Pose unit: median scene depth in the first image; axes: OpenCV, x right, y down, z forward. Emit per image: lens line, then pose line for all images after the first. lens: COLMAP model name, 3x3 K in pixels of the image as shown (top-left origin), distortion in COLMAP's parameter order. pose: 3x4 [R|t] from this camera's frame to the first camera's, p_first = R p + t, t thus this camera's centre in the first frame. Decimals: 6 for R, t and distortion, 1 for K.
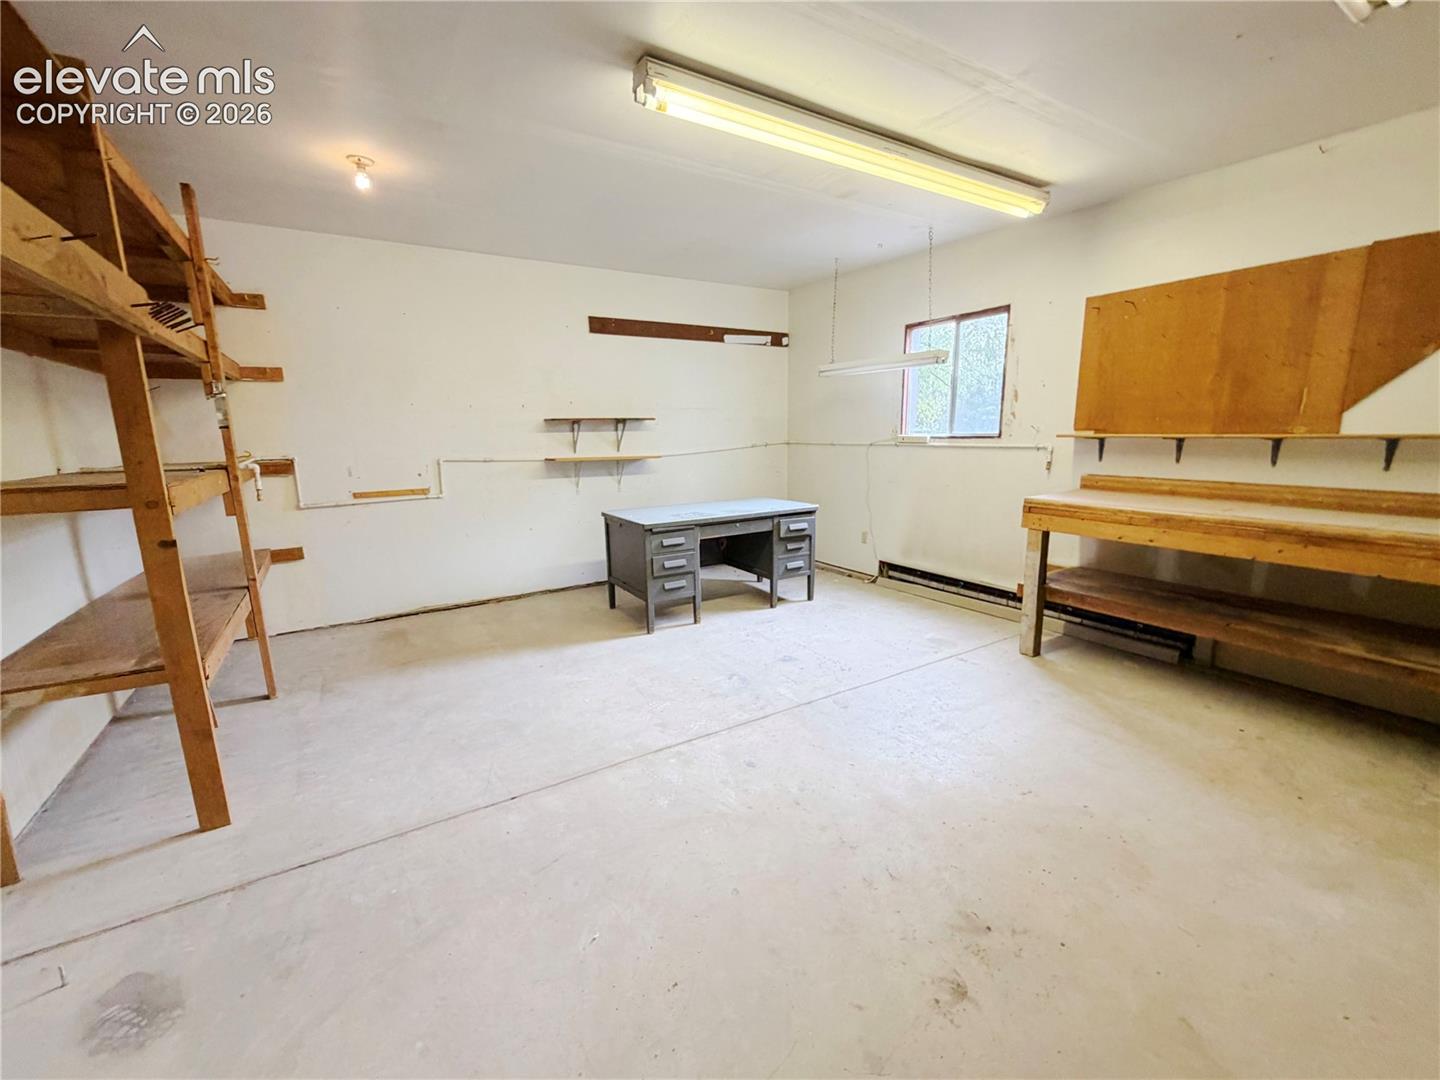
lens RADIAL K [[573.4, 0, 728.0], [0, 573.4, 540.6], [0, 0, 1]] dist [-0.001208, 0.000296]
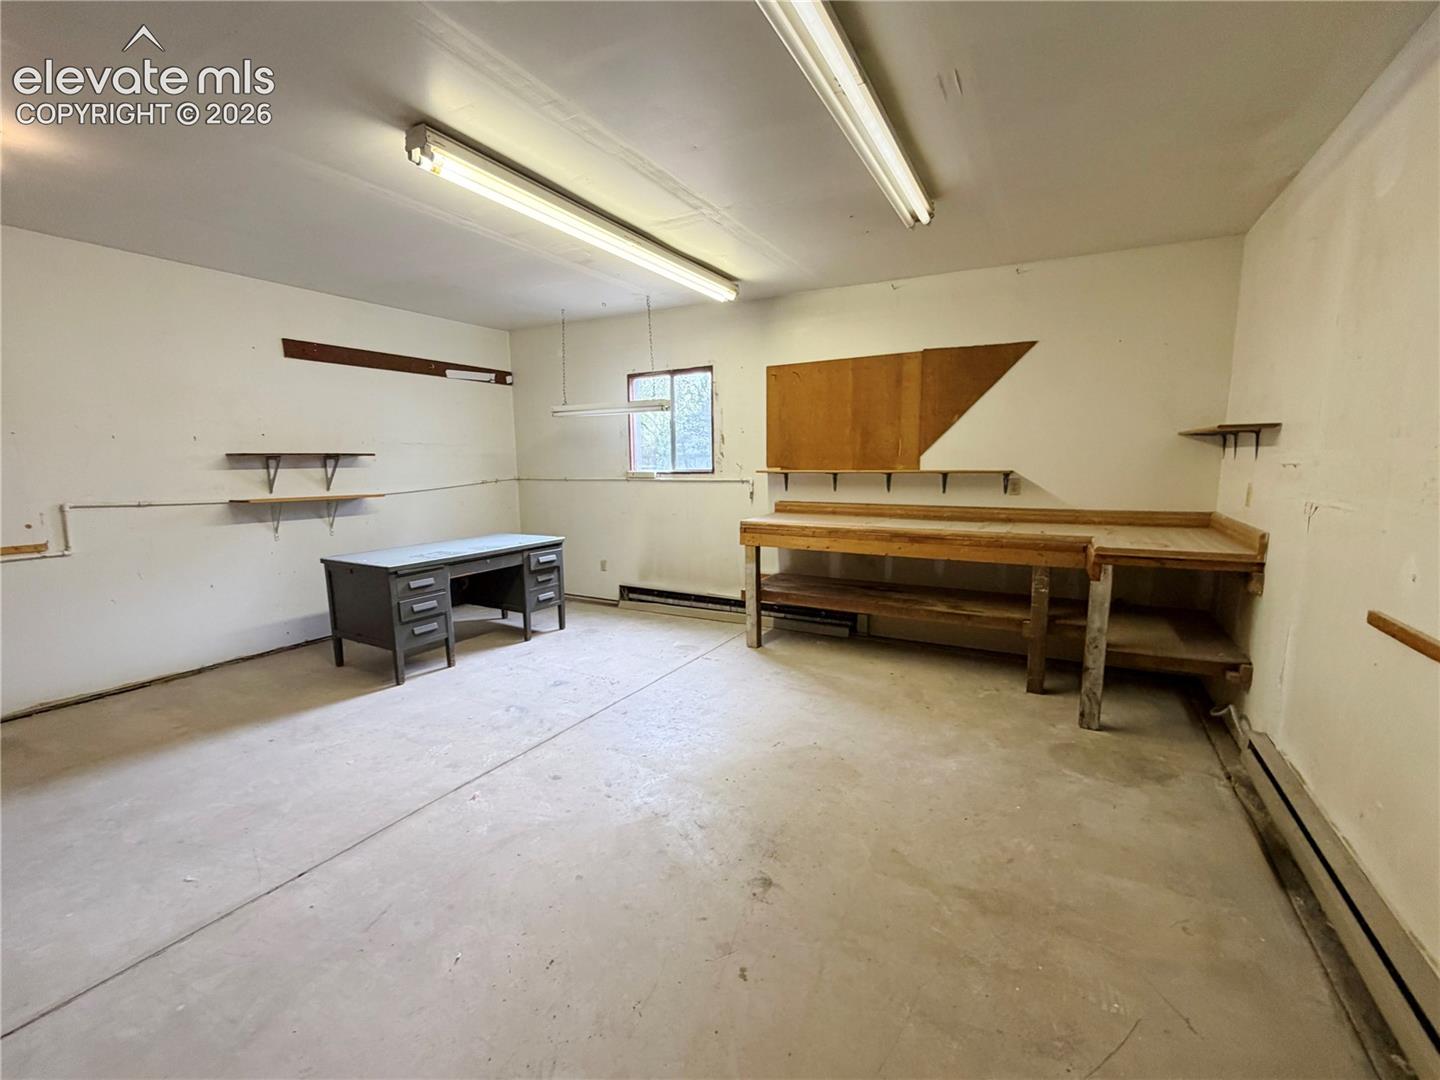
lens RADIAL K [[573.4, 0, 710.9], [0, 573.4, 540.7], [0, 0, 1]] dist [-0.001208, 0.000296]
pose [[0.888300, -0.059150, 0.455438, -0.111884], [0.085745, 0.995595, -0.037937, 0.010145], [-0.451188, 0.072751, 0.889459, -0.079115]]
